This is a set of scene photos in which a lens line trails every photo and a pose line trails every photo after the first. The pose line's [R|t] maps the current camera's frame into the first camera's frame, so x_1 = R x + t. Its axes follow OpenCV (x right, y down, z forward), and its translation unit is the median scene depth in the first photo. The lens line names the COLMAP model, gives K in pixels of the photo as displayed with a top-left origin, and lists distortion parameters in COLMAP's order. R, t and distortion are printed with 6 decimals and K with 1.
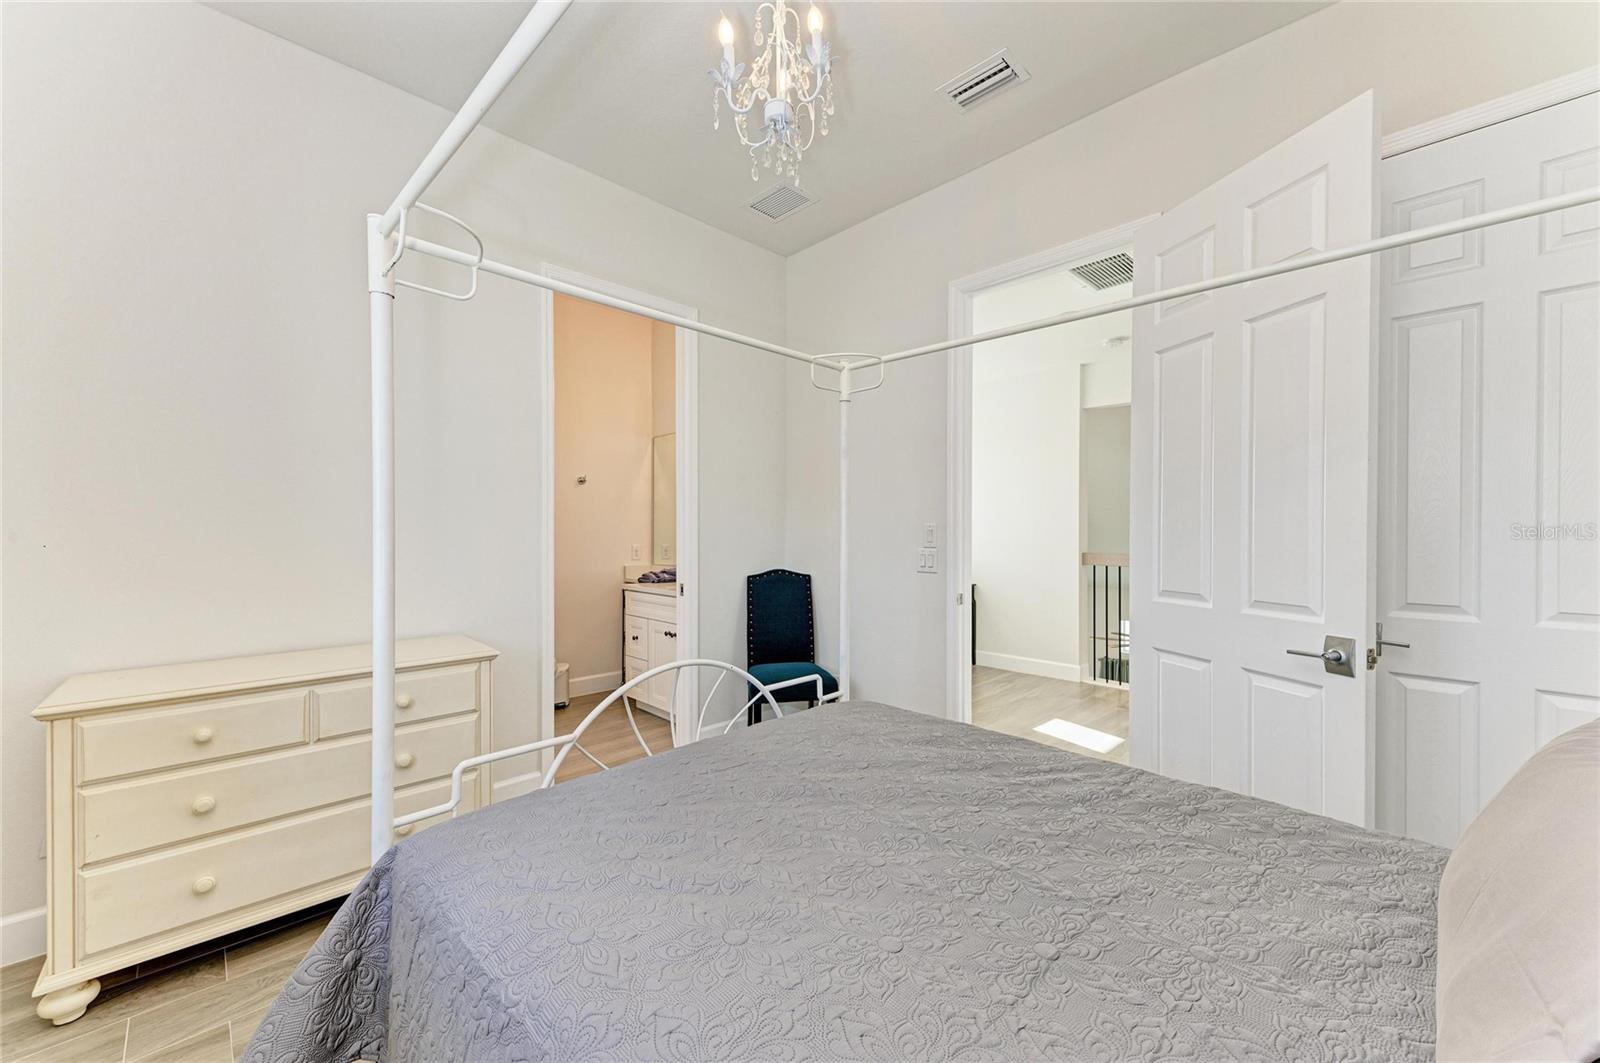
lens RADIAL K [[615.8, 0, 796.6], [0, 615.8, 525.1], [0, 0, 1]] dist [0.020958, -0.004098]
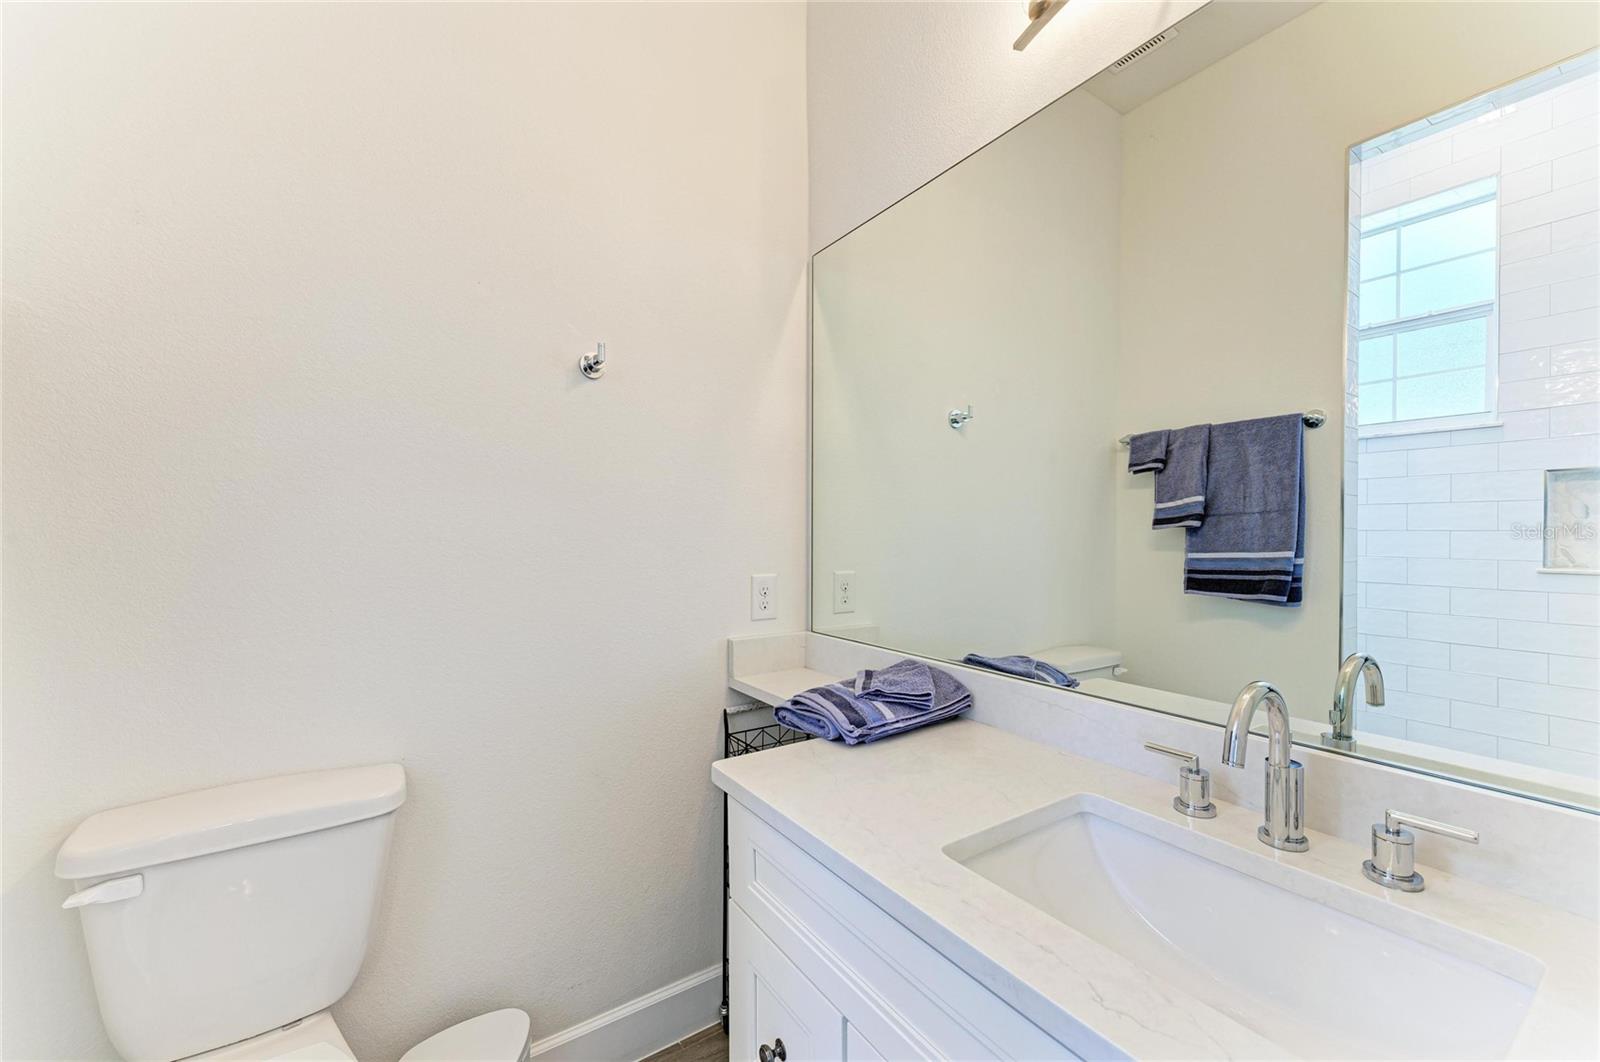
lens RADIAL K [[615.8, 0, 801.8], [0, 615.8, 528.4], [0, 0, 1]] dist [0.020958, -0.004098]
pose [[0.987159, 0.003297, -0.159704, -0.193444], [-0.003199, 0.999995, 0.000868, 0.005858], [0.159706, -0.000346, 0.987165, 0.699206]]
